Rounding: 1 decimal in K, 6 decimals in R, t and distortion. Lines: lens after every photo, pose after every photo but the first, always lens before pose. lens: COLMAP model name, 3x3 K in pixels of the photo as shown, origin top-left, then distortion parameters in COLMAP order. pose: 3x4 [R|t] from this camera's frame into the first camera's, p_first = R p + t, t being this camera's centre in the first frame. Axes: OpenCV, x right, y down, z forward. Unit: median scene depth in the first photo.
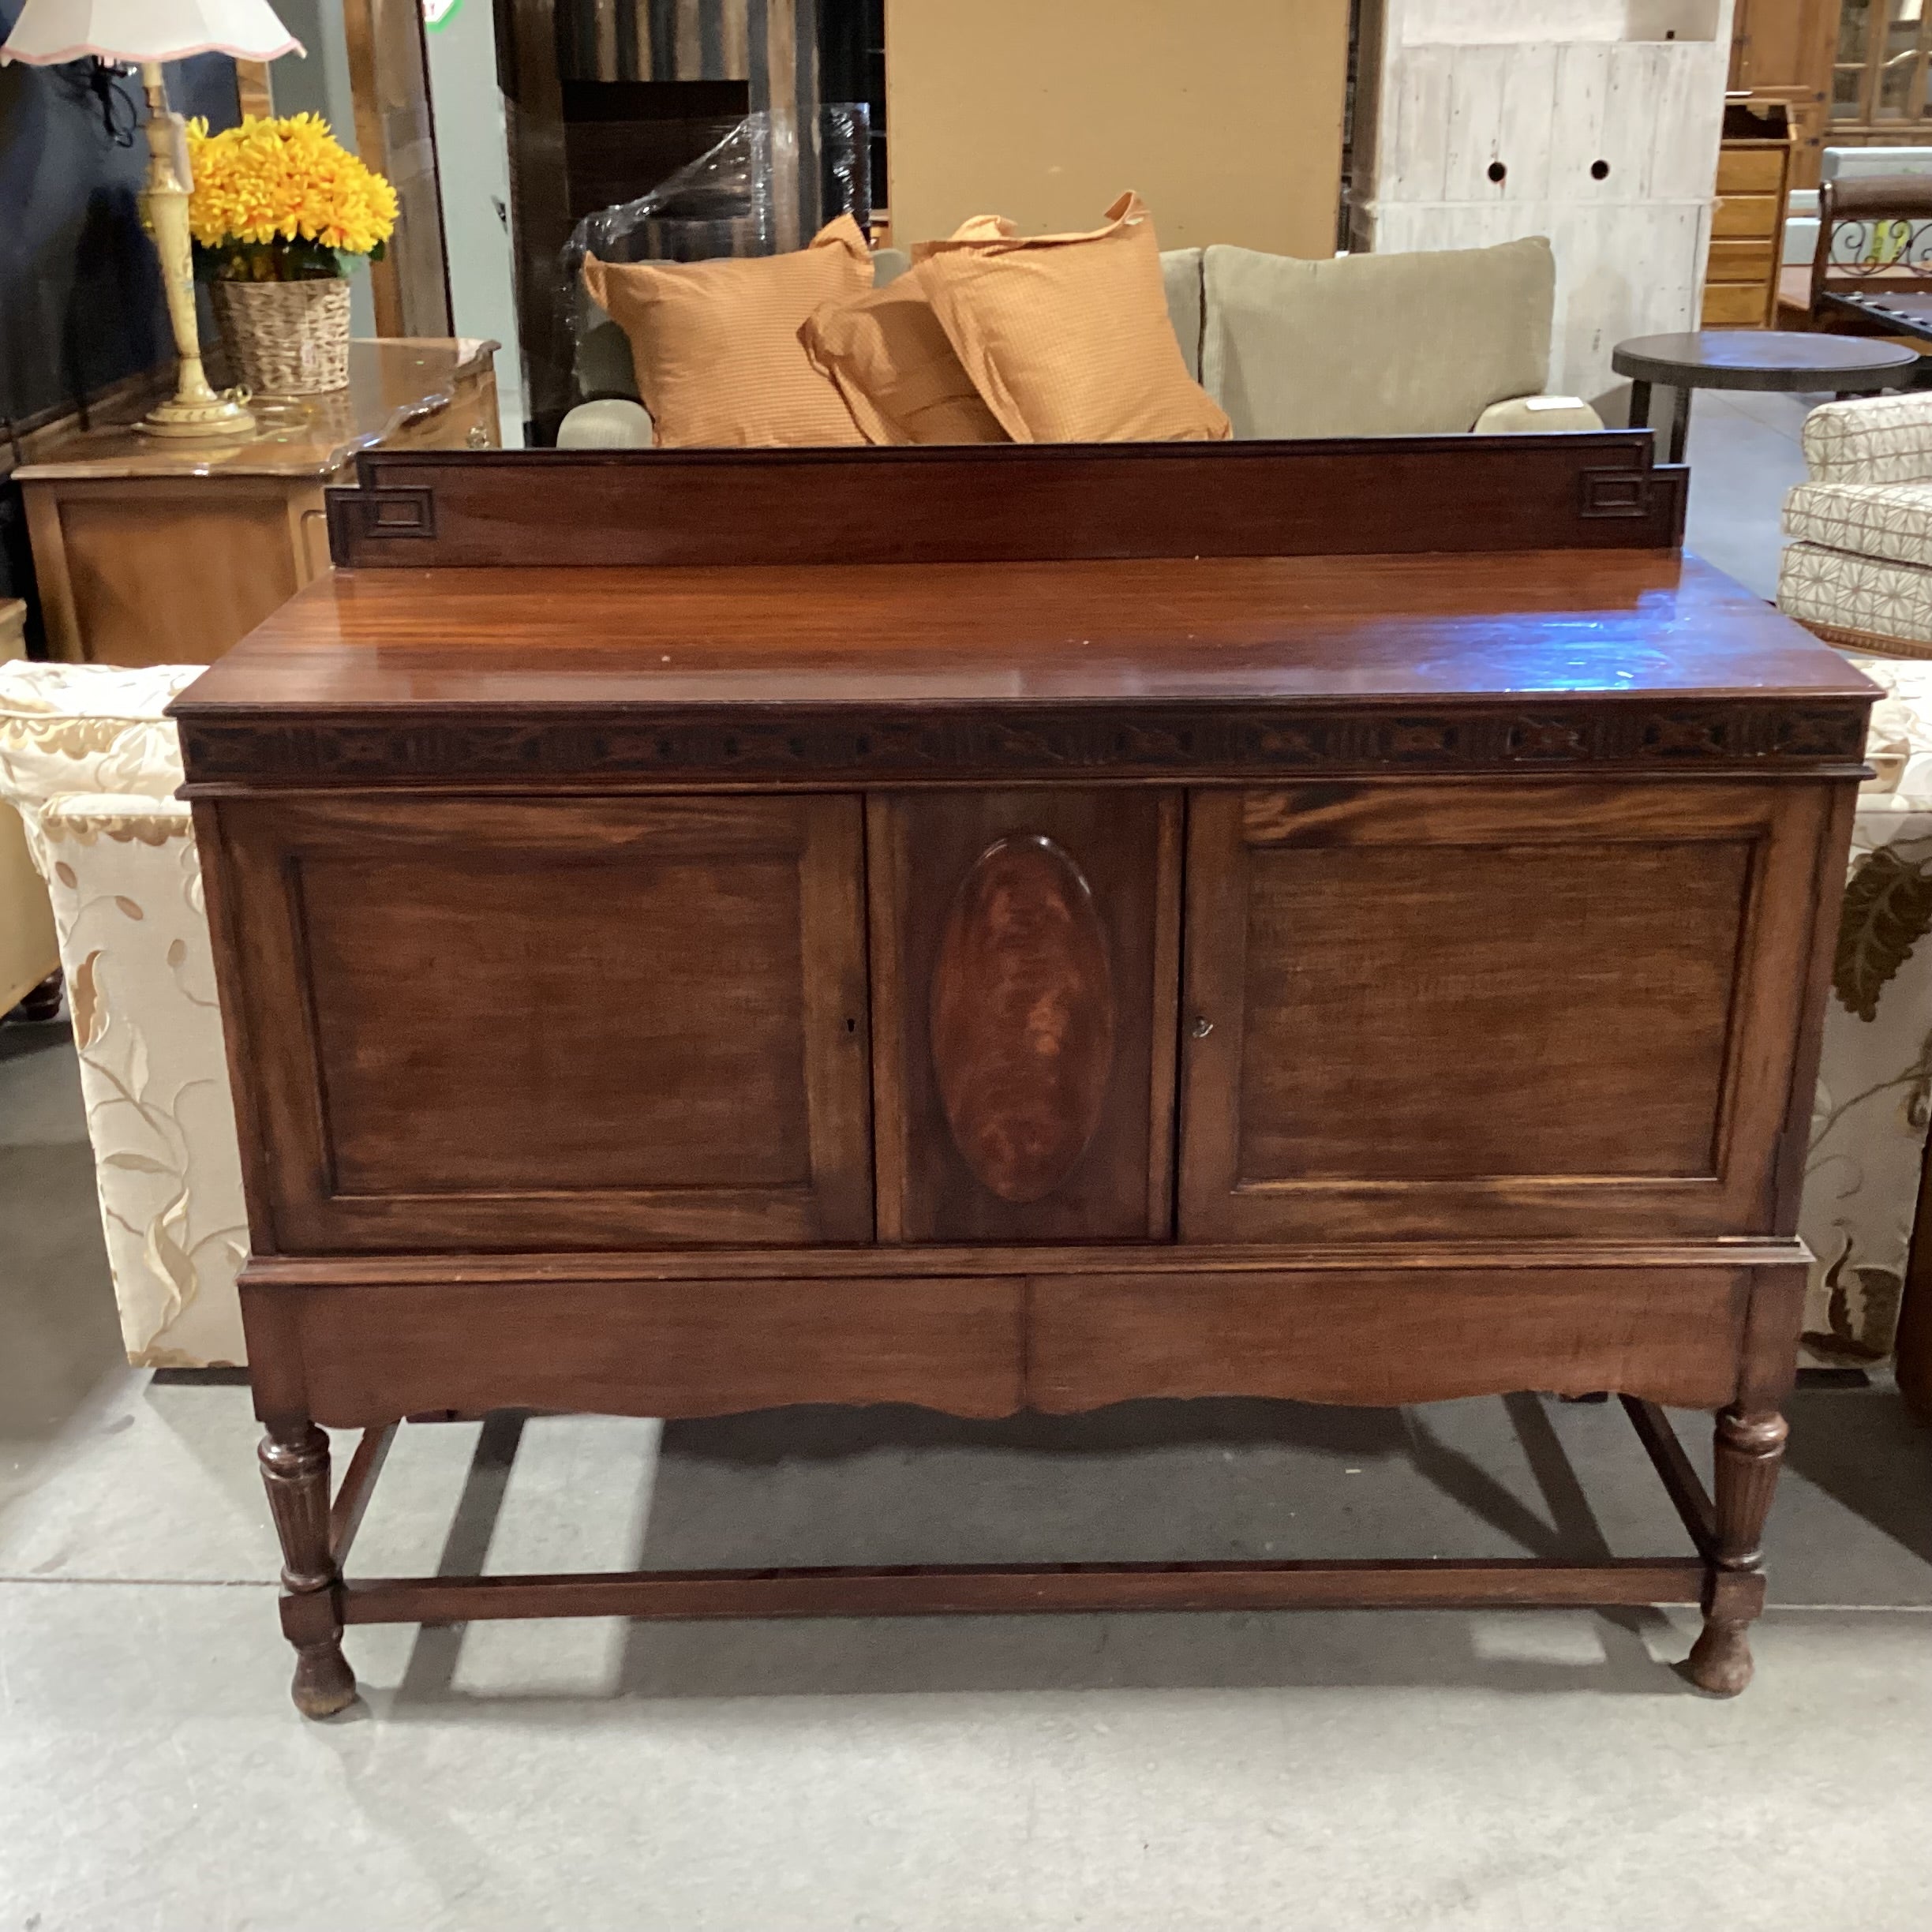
lens RADIAL K [[2331.1, 0, 961.4], [0, 2331.1, 945.1], [0, 0, 1]] dist [0.116407, -0.239408]
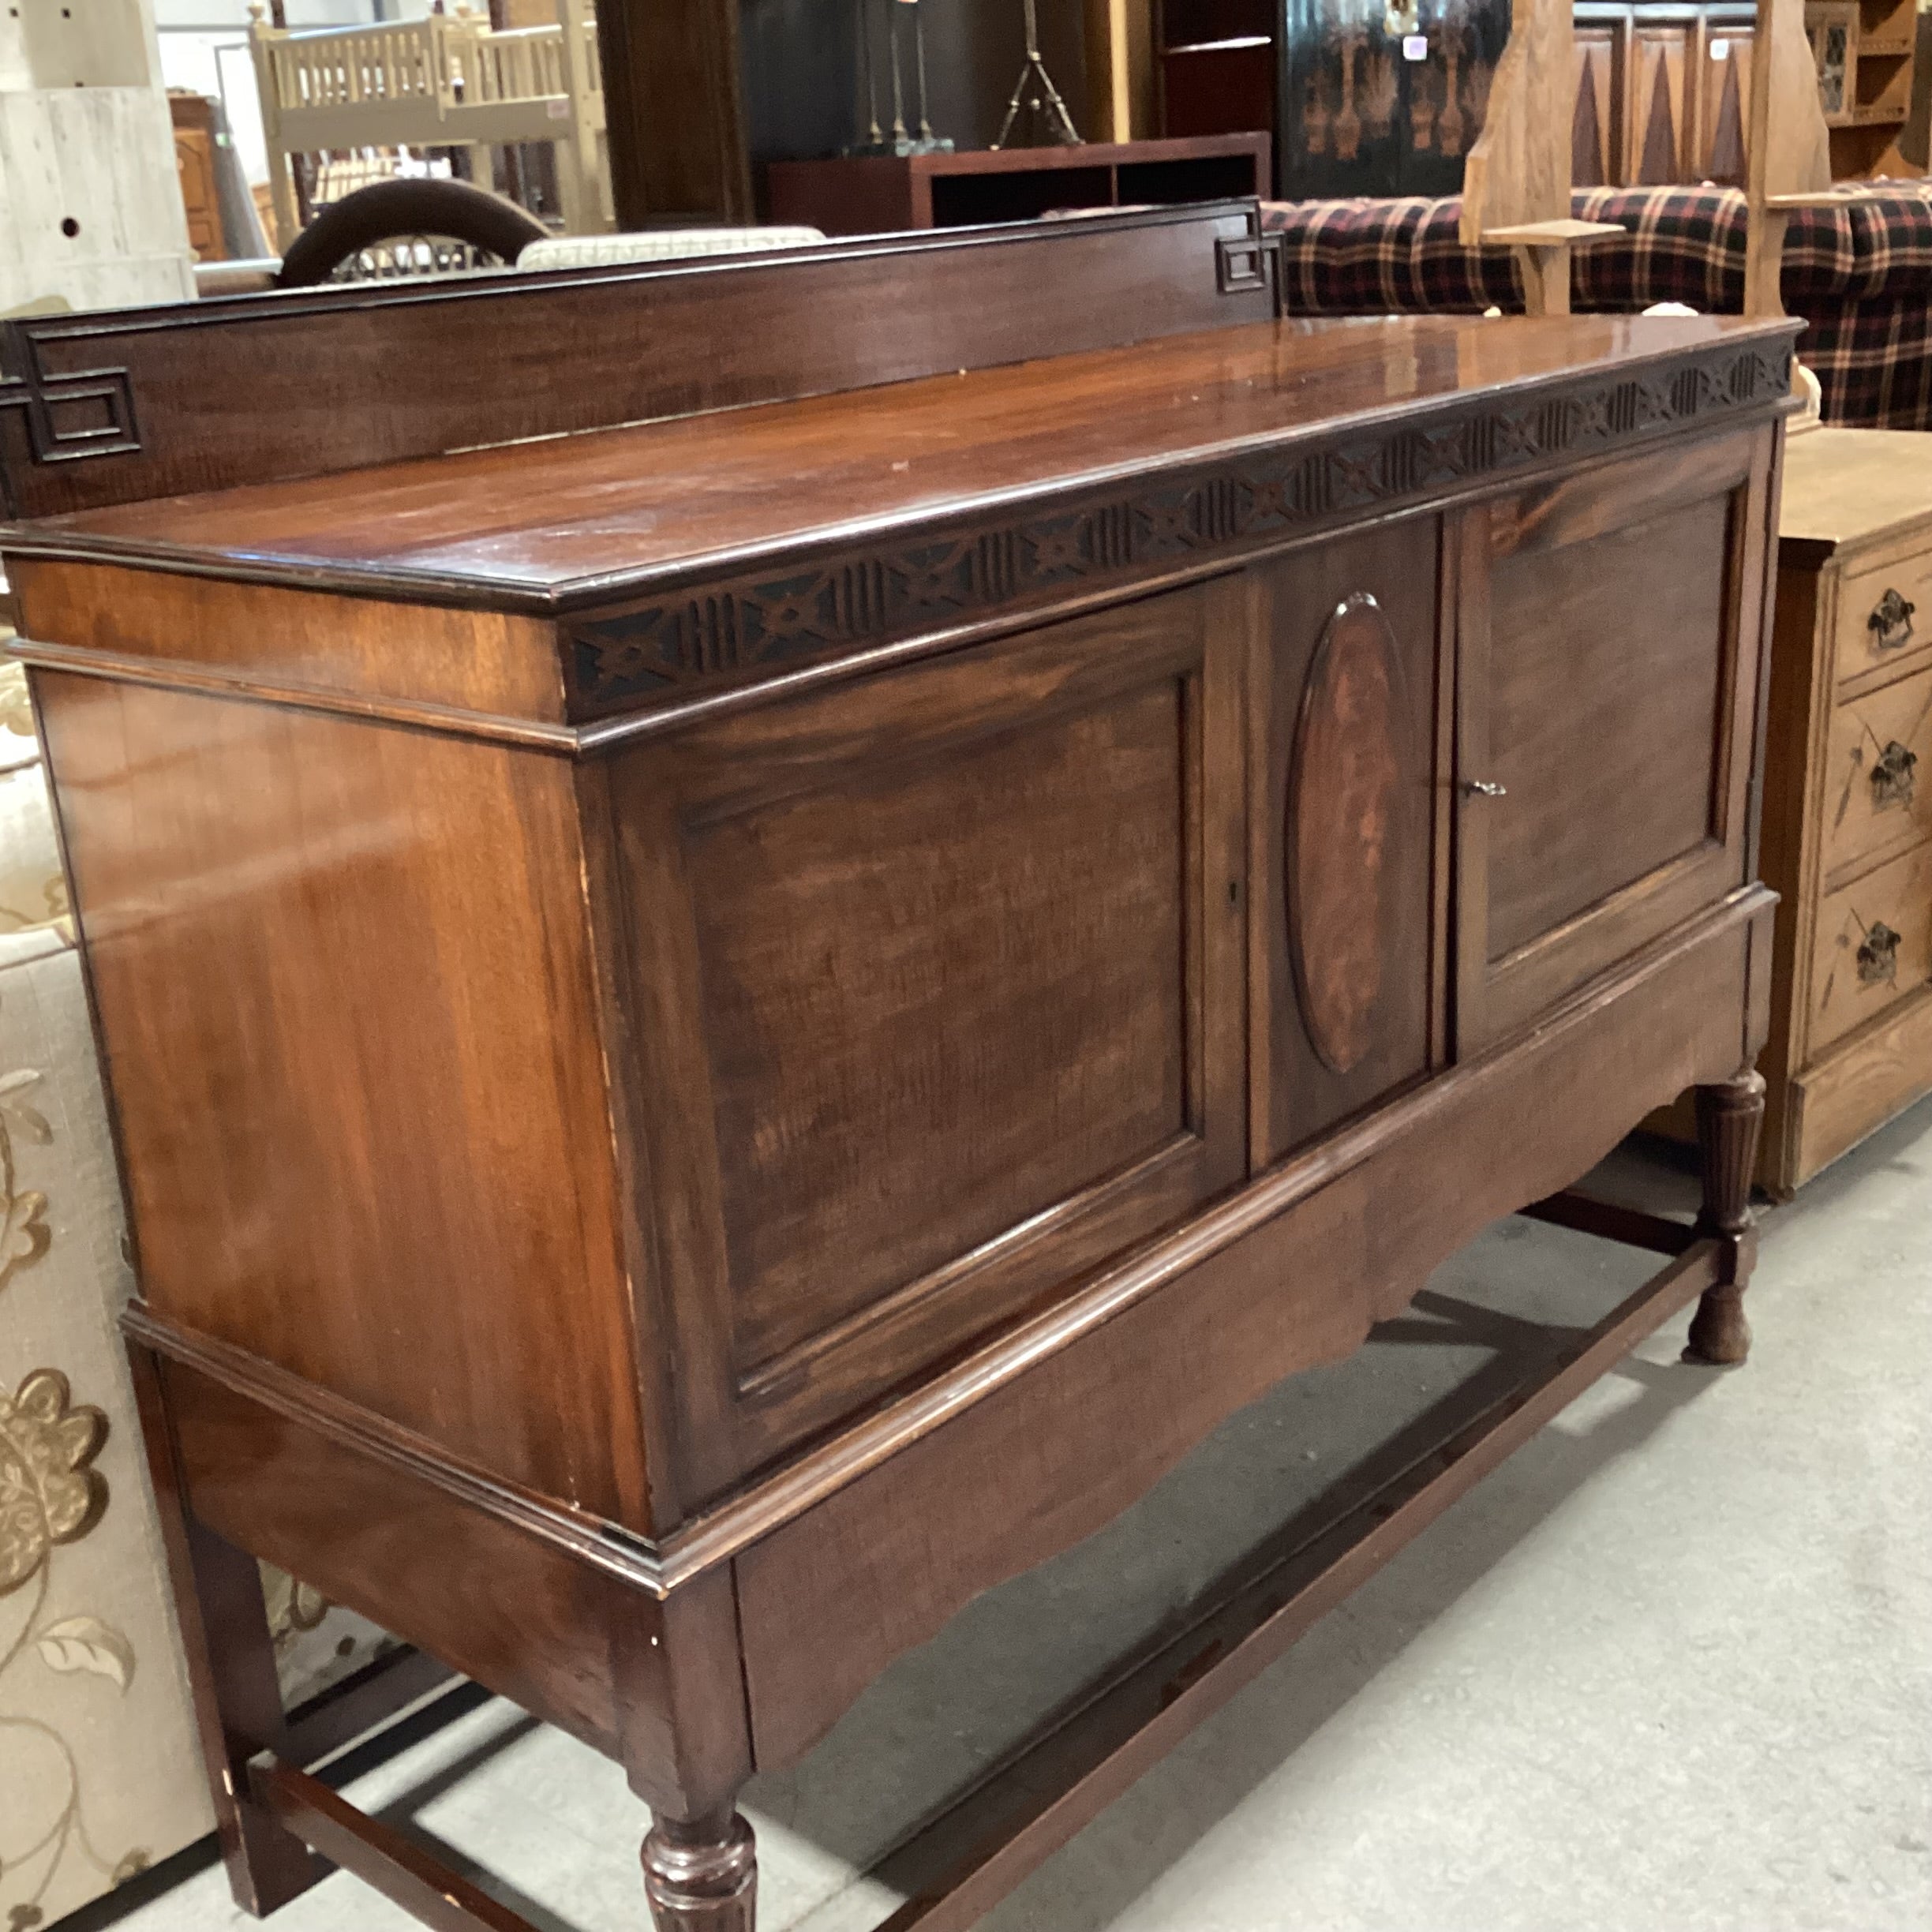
lens RADIAL K [[2357.0, 0, 961.4], [0, 2357.0, 945.0], [0, 0, 1]] dist [0.115043, -0.256811]
pose [[0.665417, -0.262098, 0.698945, -0.512439], [0.318598, 0.946484, 0.051607, -0.013595], [-0.675067, 0.188342, 0.713311, 0.401586]]
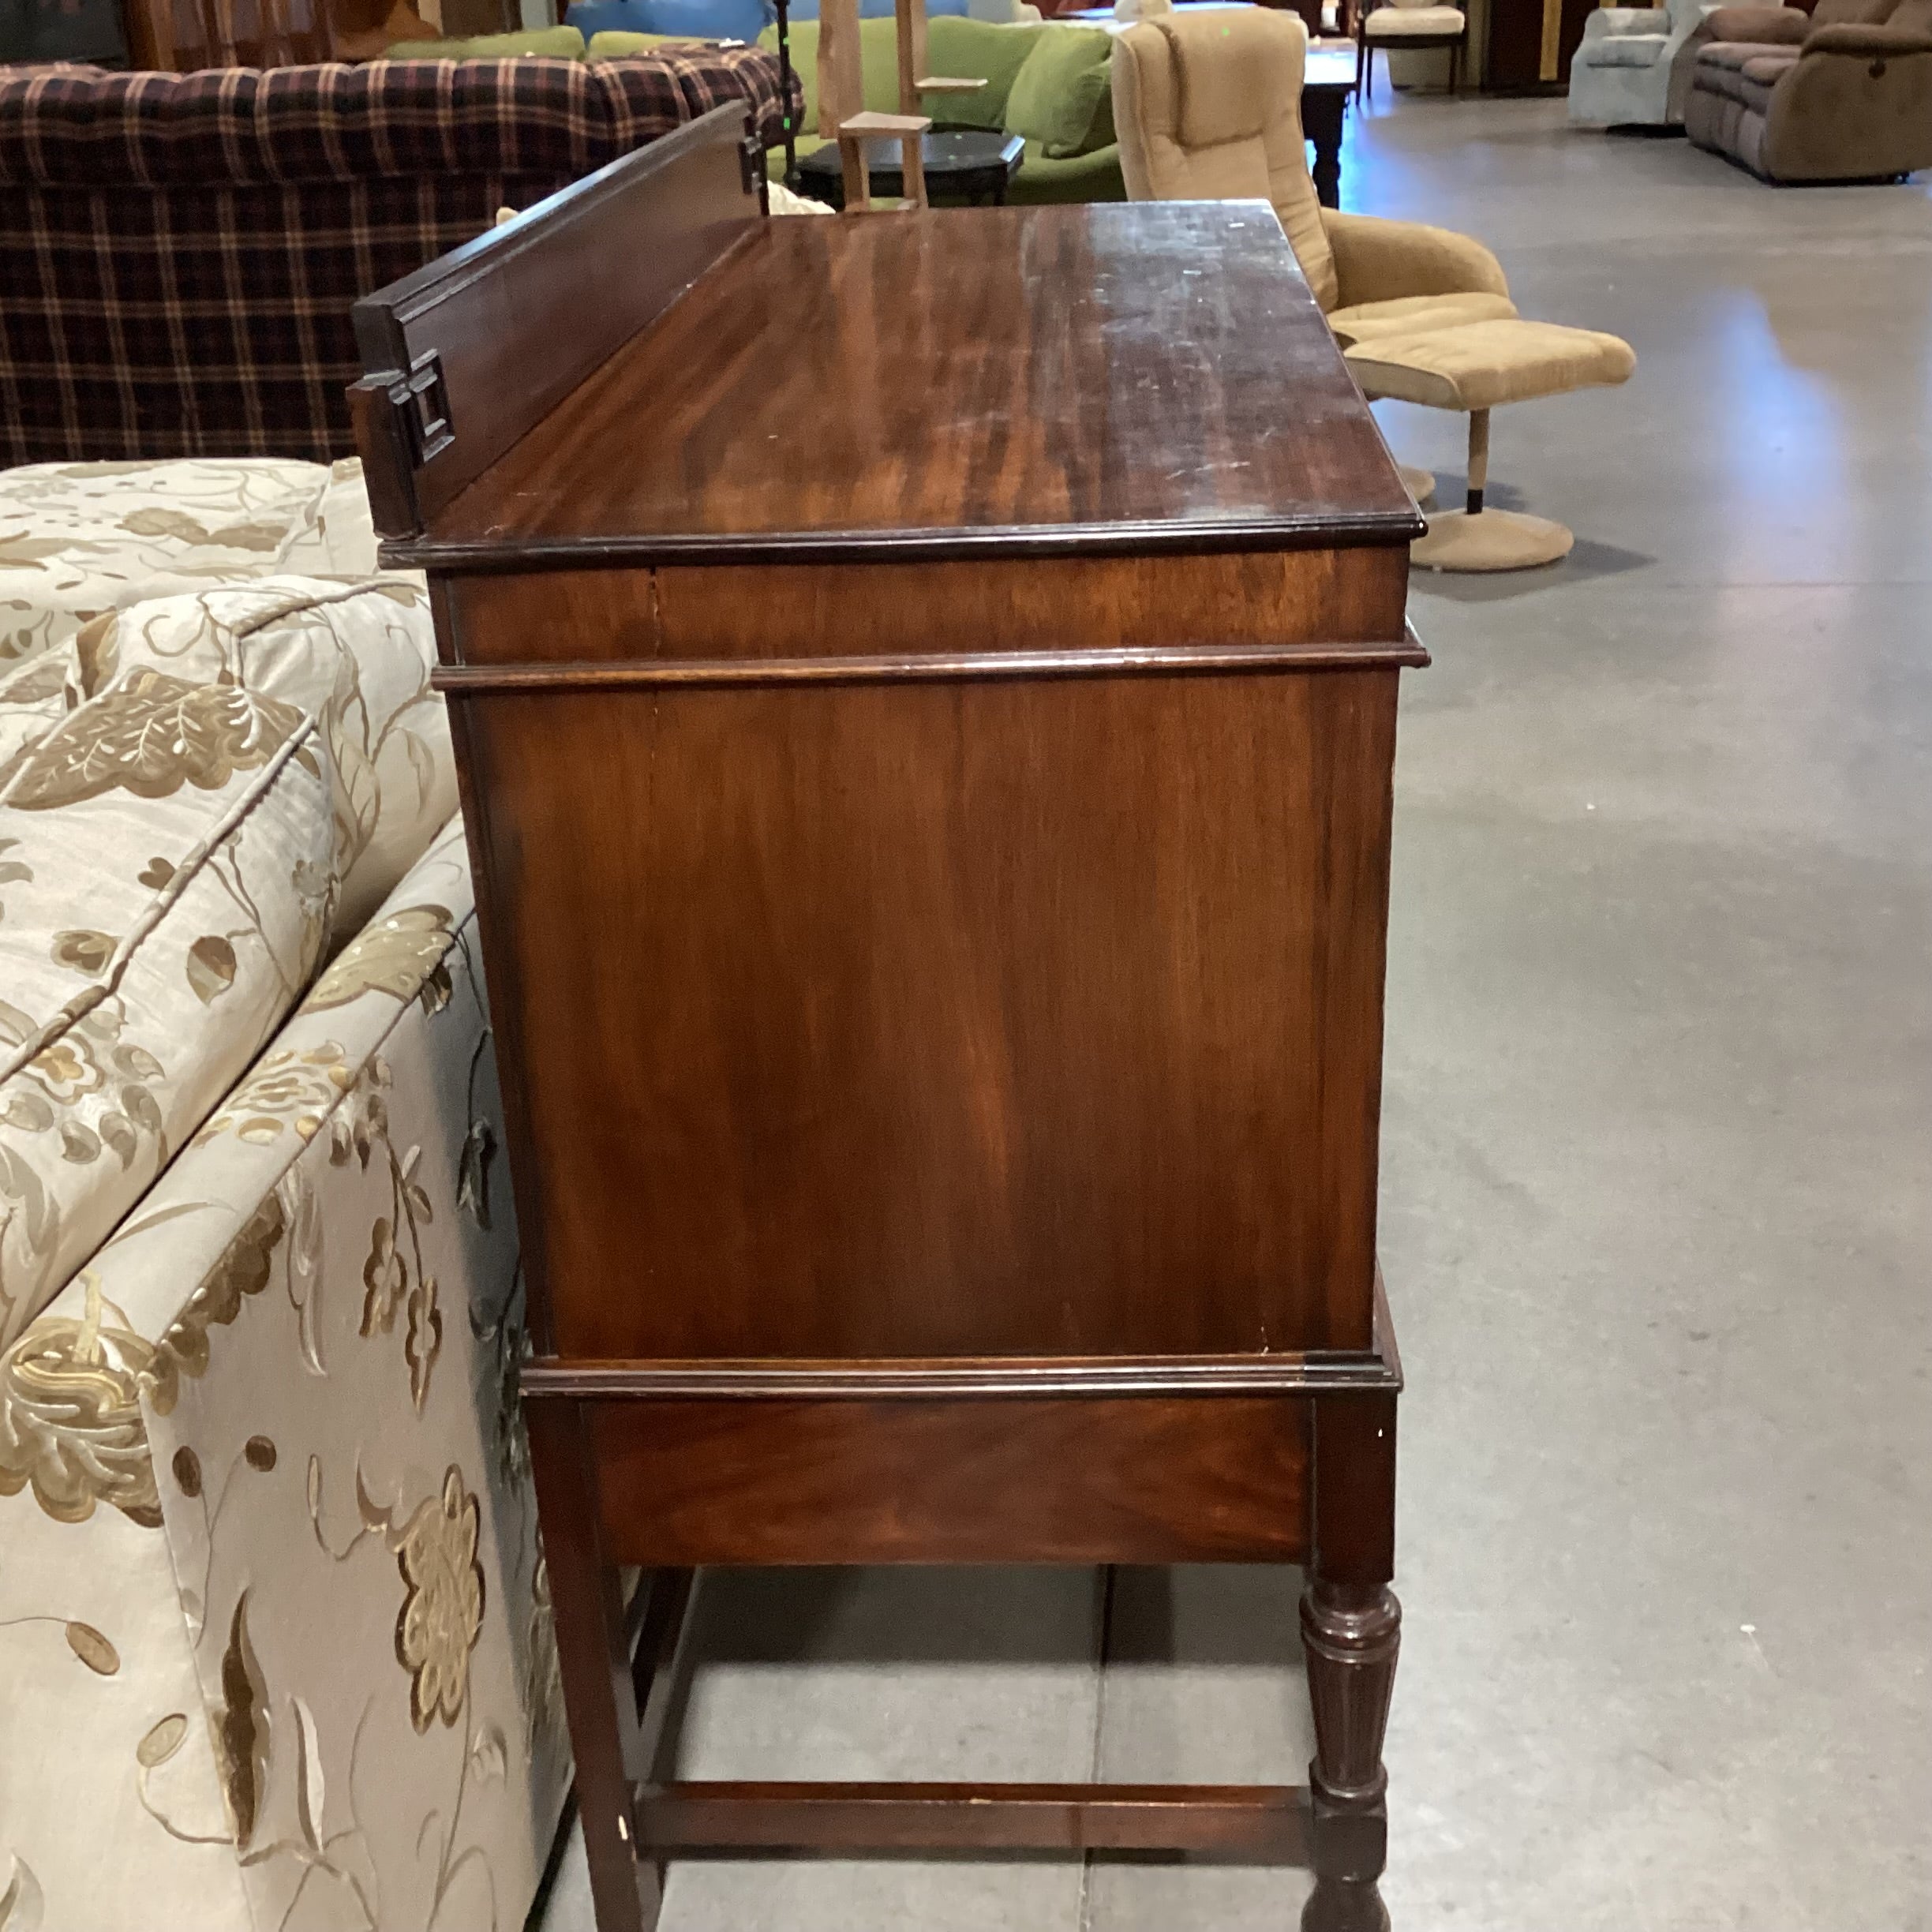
lens RADIAL K [[2331.1, 0, 961.4], [0, 2331.1, 945.1], [0, 0, 1]] dist [0.116407, -0.239408]
pose [[0.071010, -0.396058, 0.915476, -0.715414], [0.398355, 0.852686, 0.337995, -0.196116], [-0.914478, 0.340683, 0.218321, 0.749268]]
